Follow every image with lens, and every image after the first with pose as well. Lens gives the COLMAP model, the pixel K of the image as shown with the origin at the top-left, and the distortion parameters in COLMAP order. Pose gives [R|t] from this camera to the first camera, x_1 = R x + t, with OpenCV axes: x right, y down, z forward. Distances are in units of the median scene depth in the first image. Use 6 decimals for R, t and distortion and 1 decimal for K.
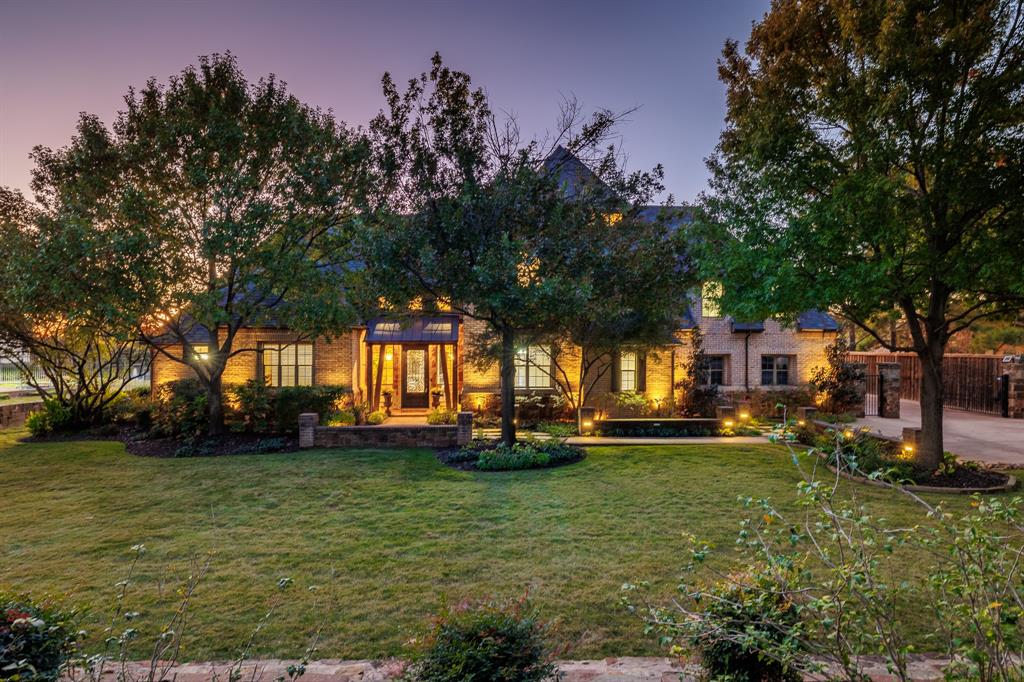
lens RADIAL K [[623.9, 0, 512.7], [0, 623.9, 337.7], [0, 0, 1]] dist [-0.004754, 0.000070]
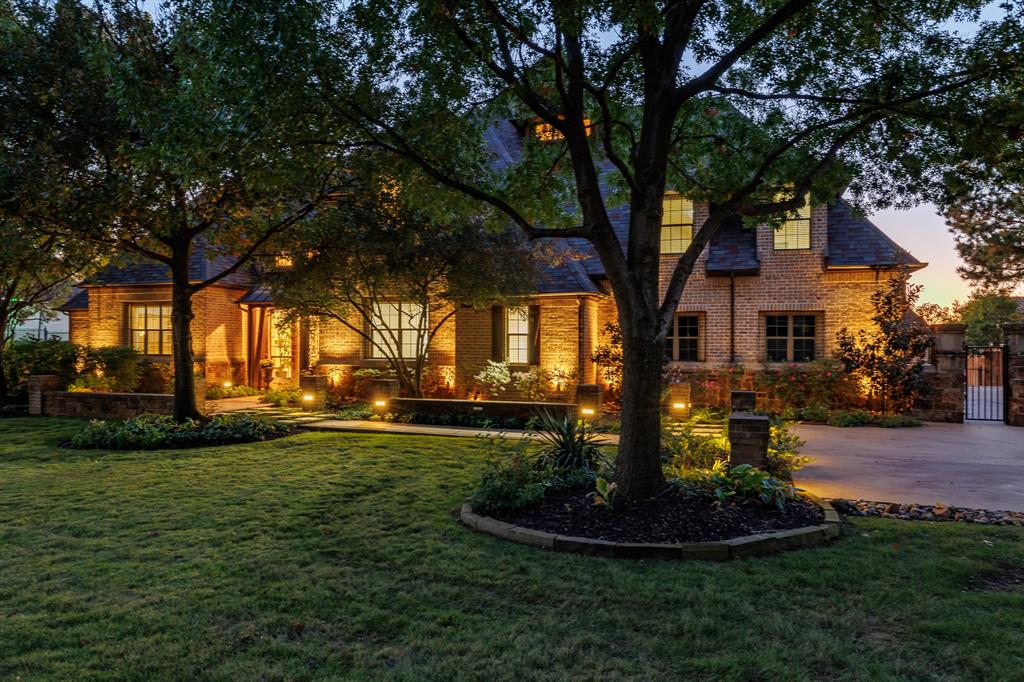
lens RADIAL K [[663.4, 0, 511.3], [0, 663.4, 344.2], [0, 0, 1]] dist [-0.003684, -0.000180]
pose [[0.924492, 0.001098, -0.381199, 0.425080], [0.000269, 0.999994, 0.003531, 0.057223], [0.381200, -0.003367, 0.924486, 0.311377]]
